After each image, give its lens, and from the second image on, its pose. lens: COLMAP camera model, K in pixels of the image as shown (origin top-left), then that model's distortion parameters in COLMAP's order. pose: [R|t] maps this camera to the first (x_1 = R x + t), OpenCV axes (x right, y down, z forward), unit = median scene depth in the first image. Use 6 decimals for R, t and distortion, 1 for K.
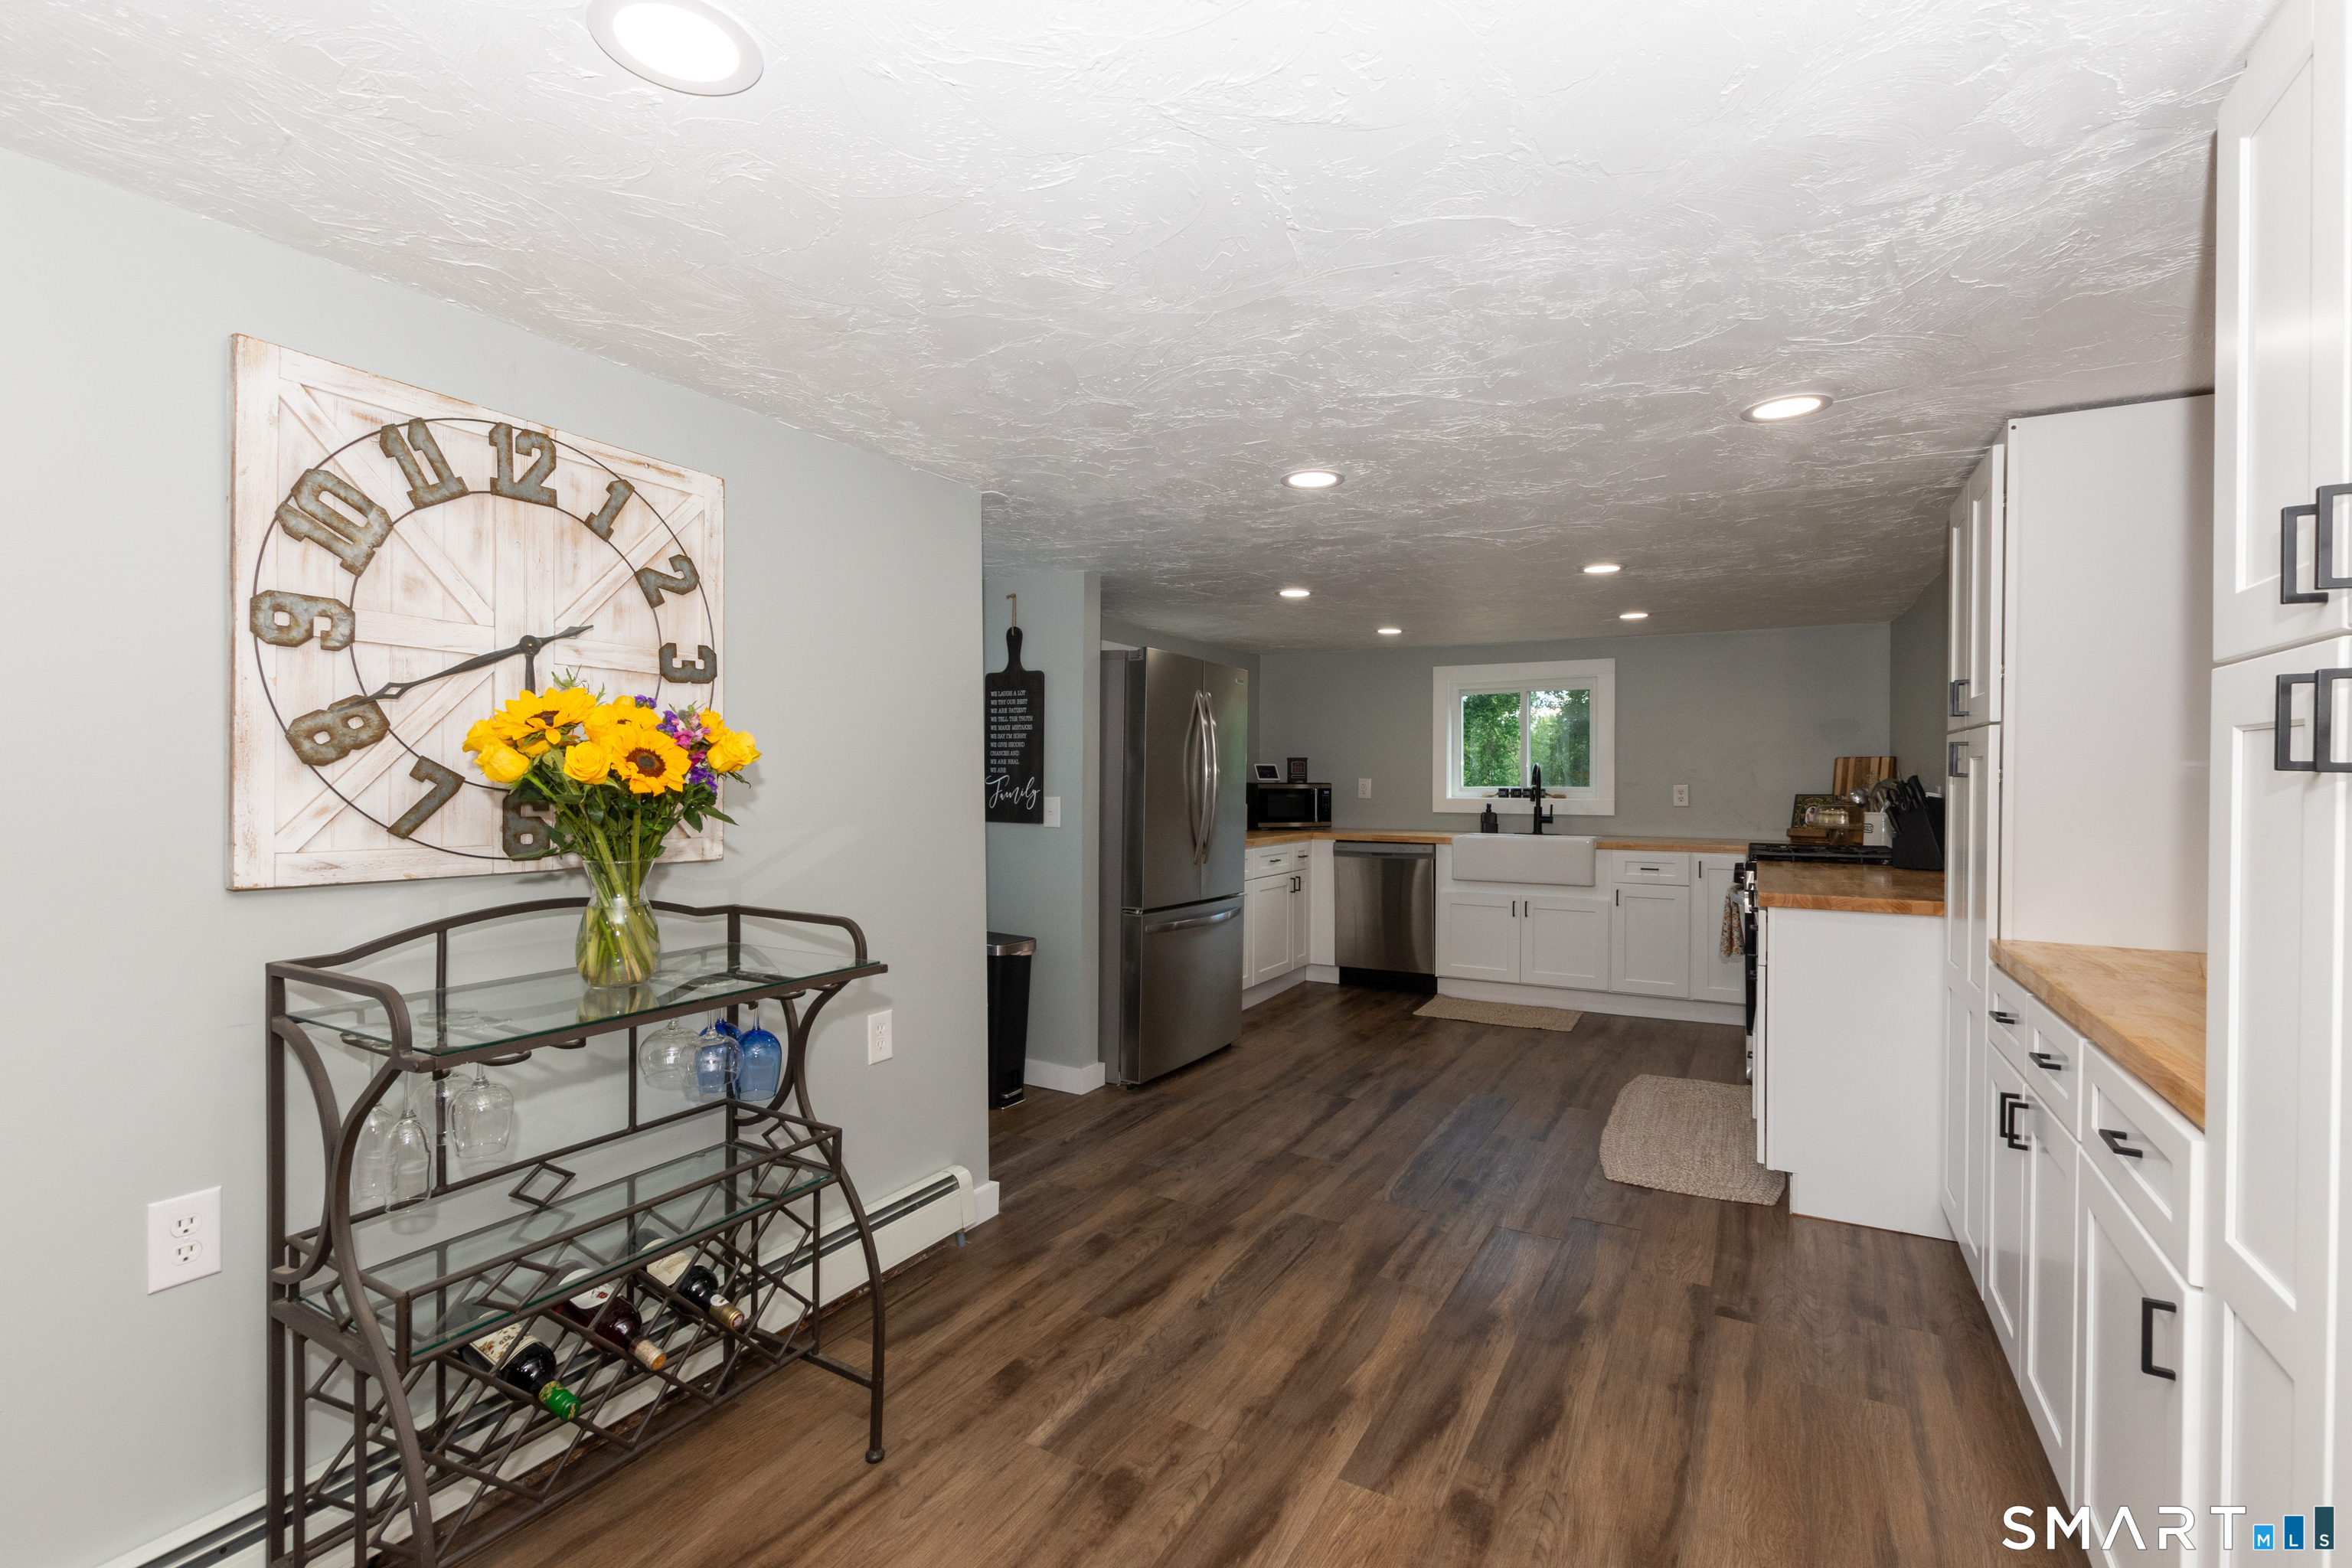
lens RADIAL K [[1044.9, 0, 1183.8], [0, 1044.9, 785.8], [0, 0, 1]] dist [0.003461, -0.000993]
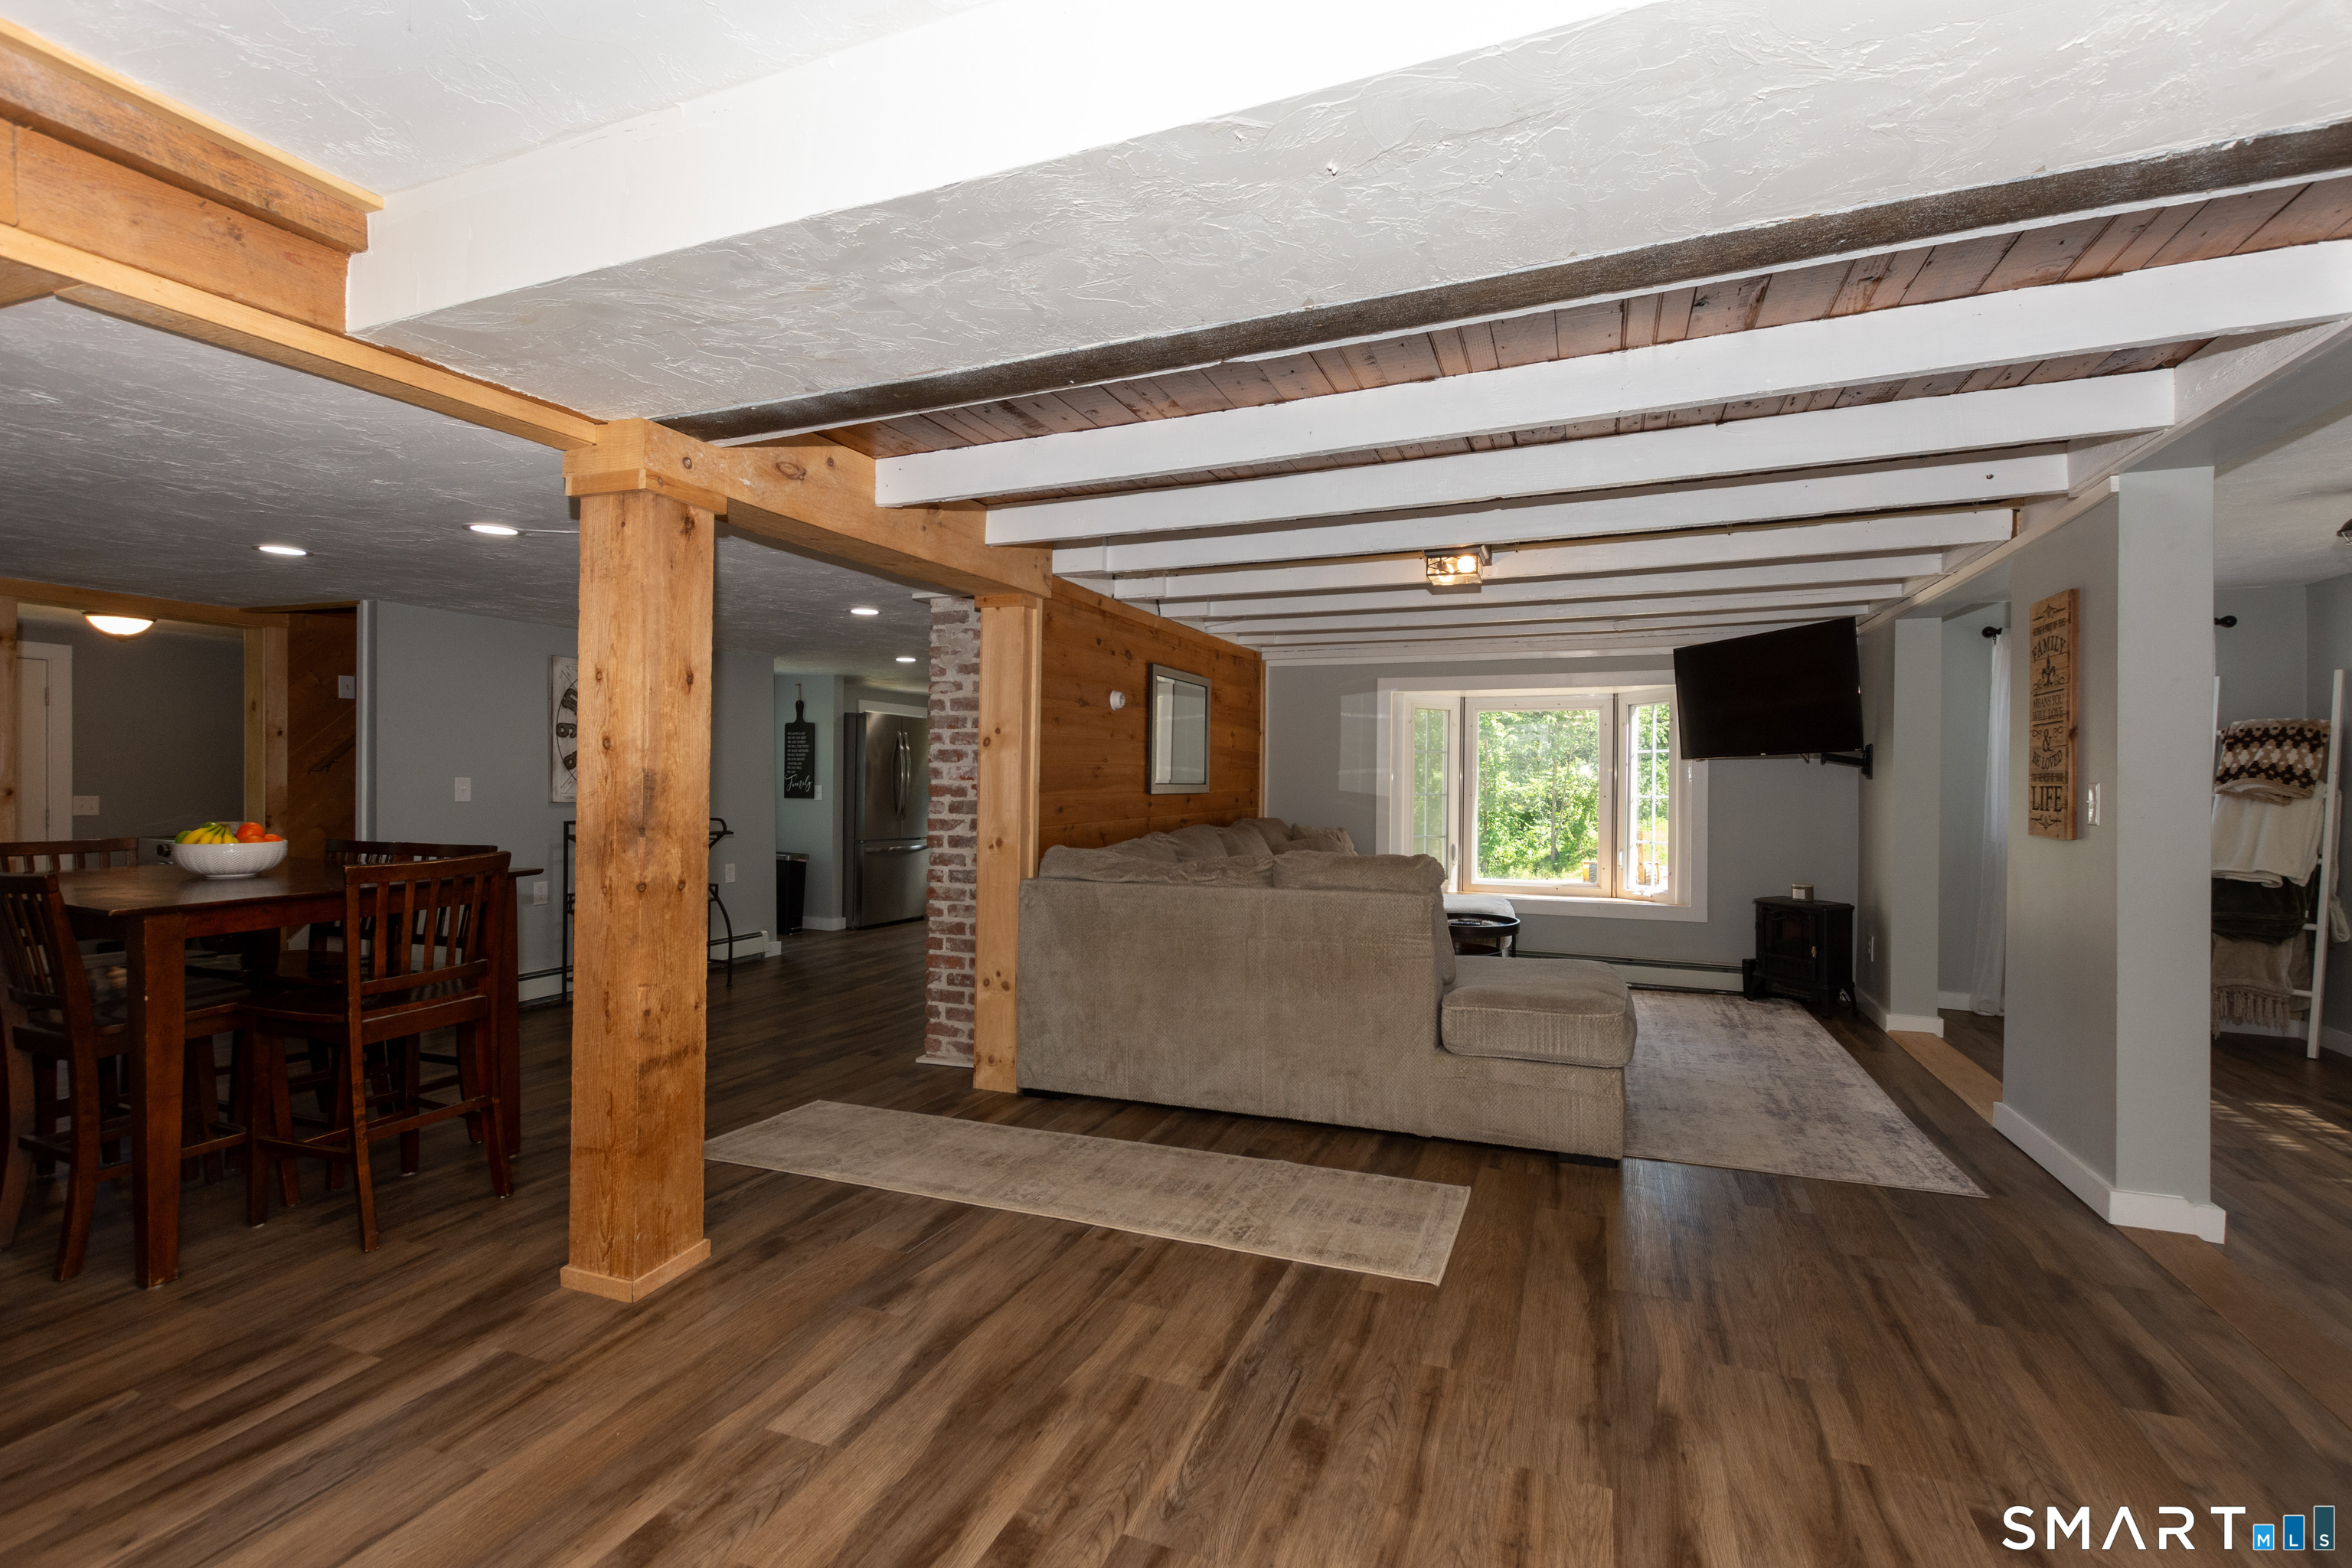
lens RADIAL K [[1044.9, 0, 1183.8], [0, 1044.9, 785.8], [0, 0, 1]] dist [0.003461, -0.000993]
pose [[0.991461, 0.001304, 0.130393, 0.295980], [-0.000859, 0.999994, -0.003467, 0.017379], [-0.130397, 0.003325, 0.991456, -1.043377]]
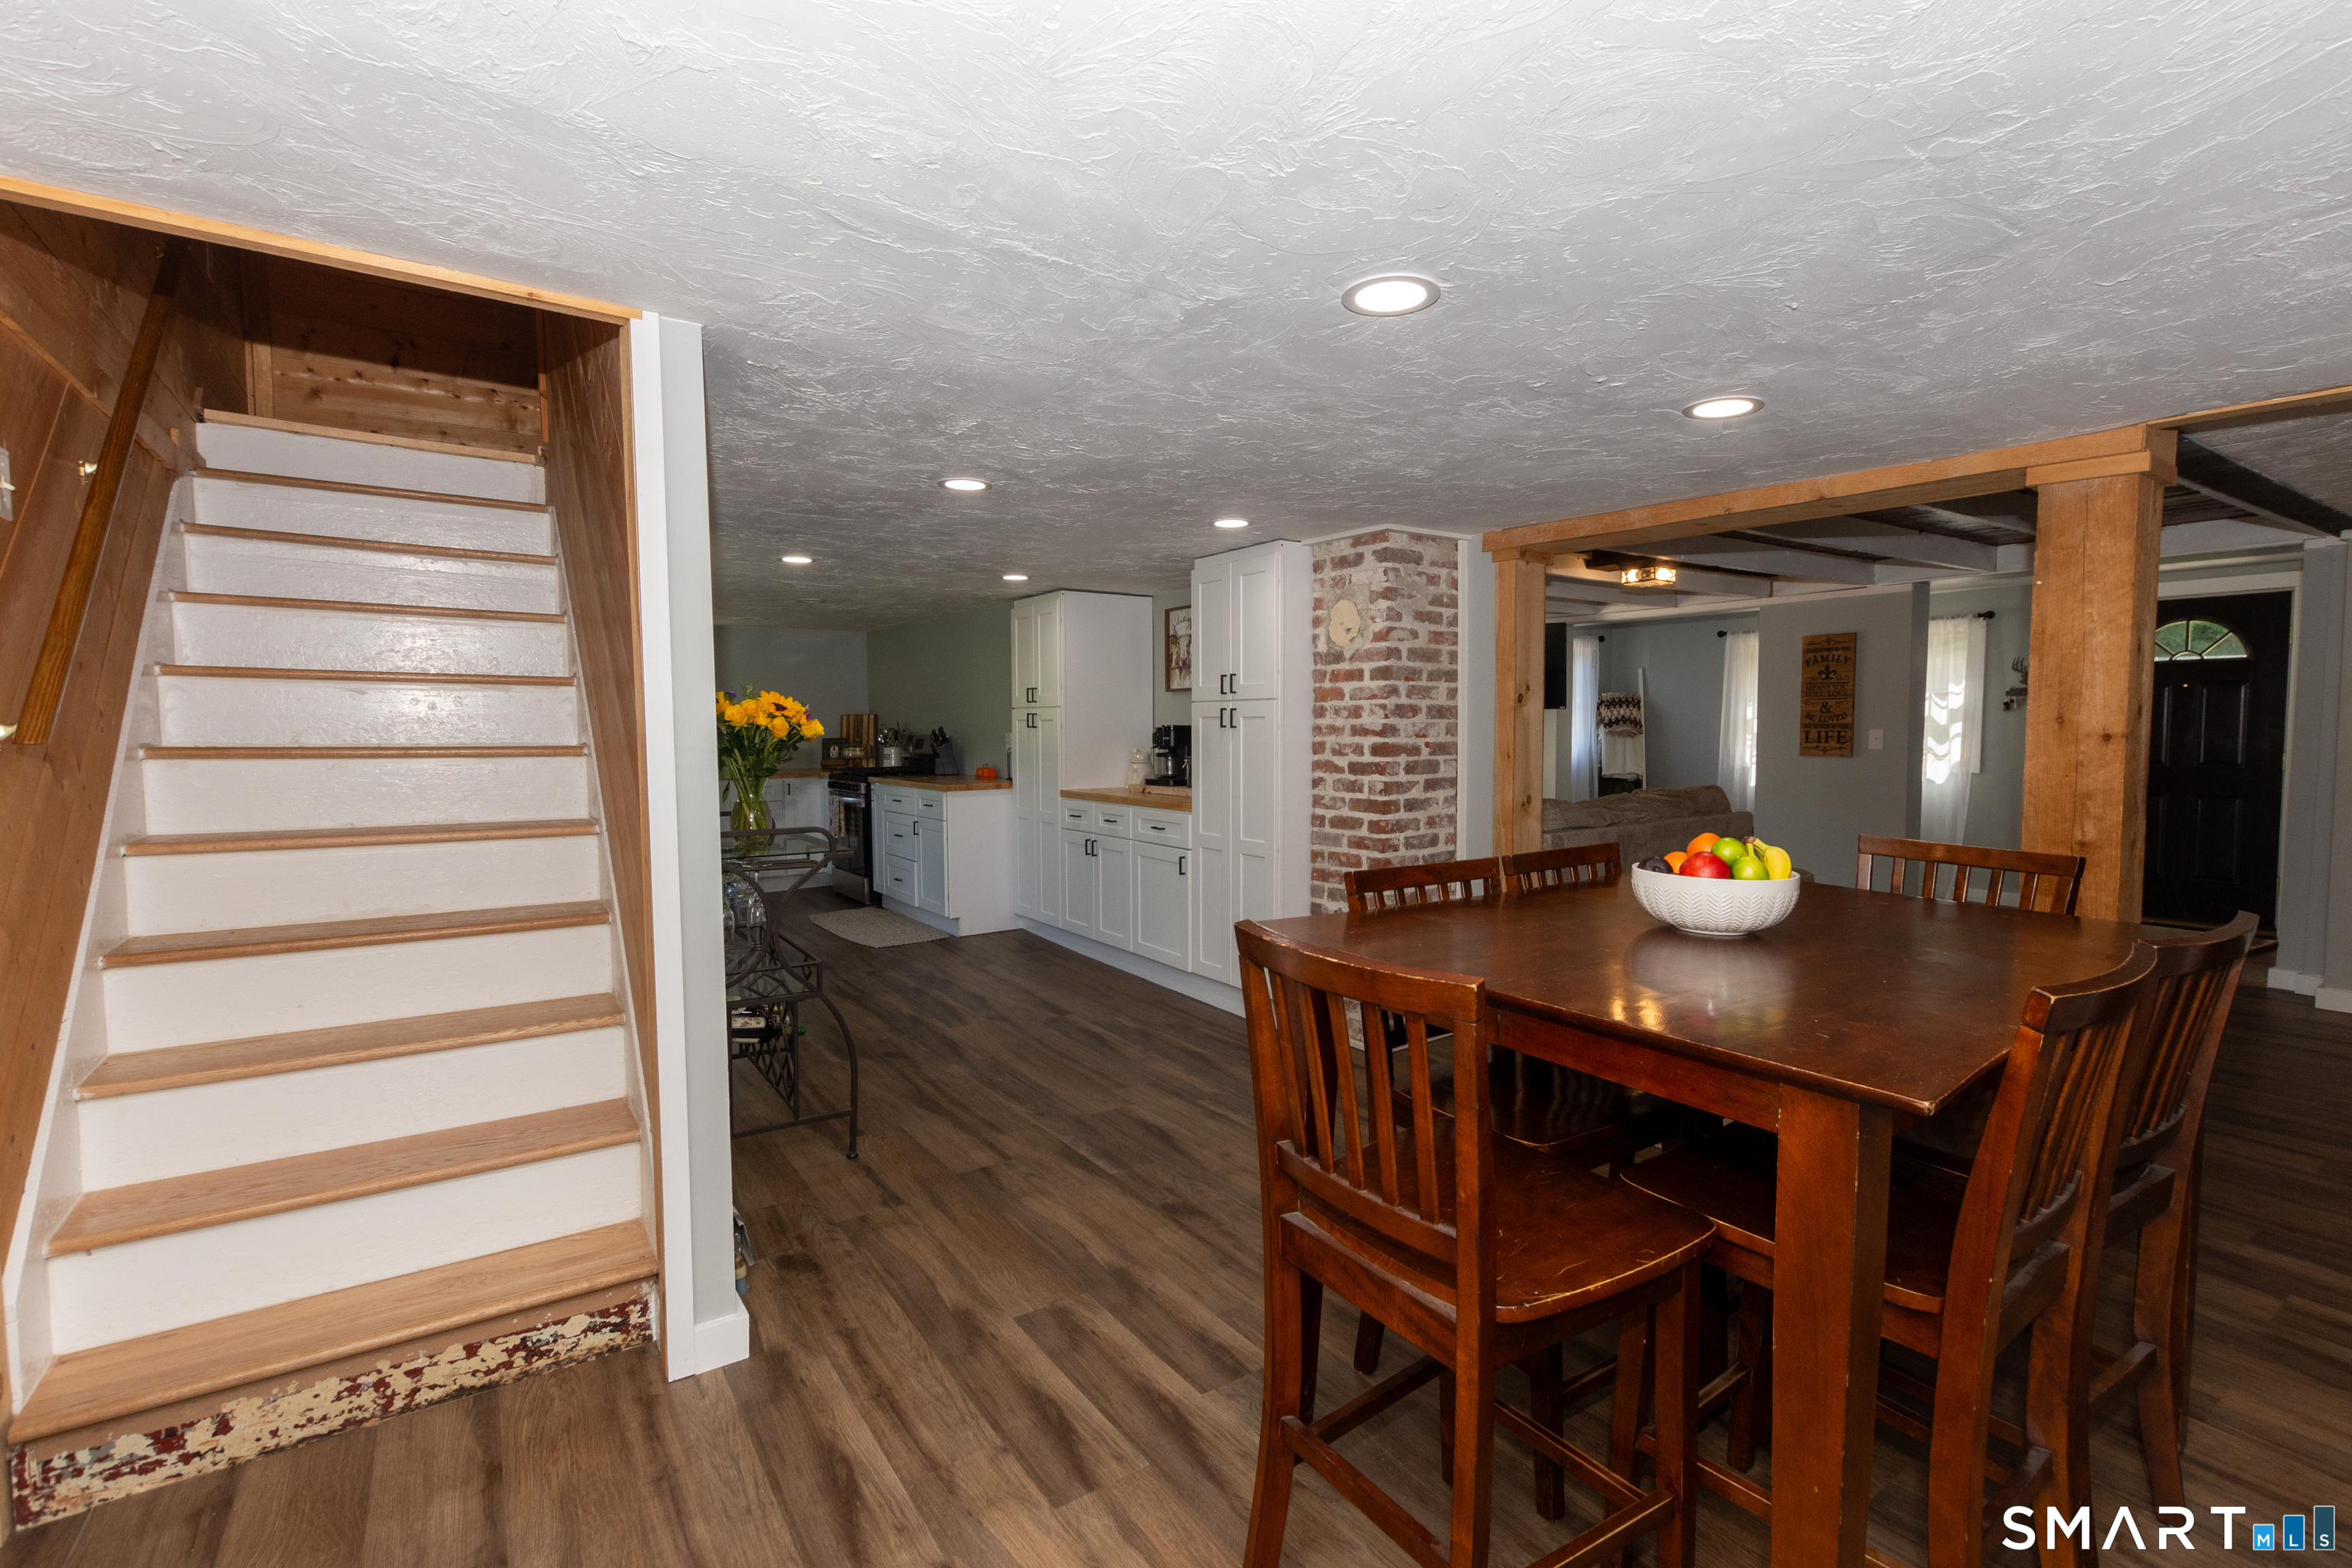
lens RADIAL K [[1044.9, 0, 1183.8], [0, 1044.9, 785.8], [0, 0, 1]] dist [0.003461, -0.000993]
pose [[0.449135, -0.057691, 0.891600, -0.732519], [0.013722, 0.998241, 0.057679, -0.005755], [-0.893359, -0.013671, 0.449136, -0.227200]]
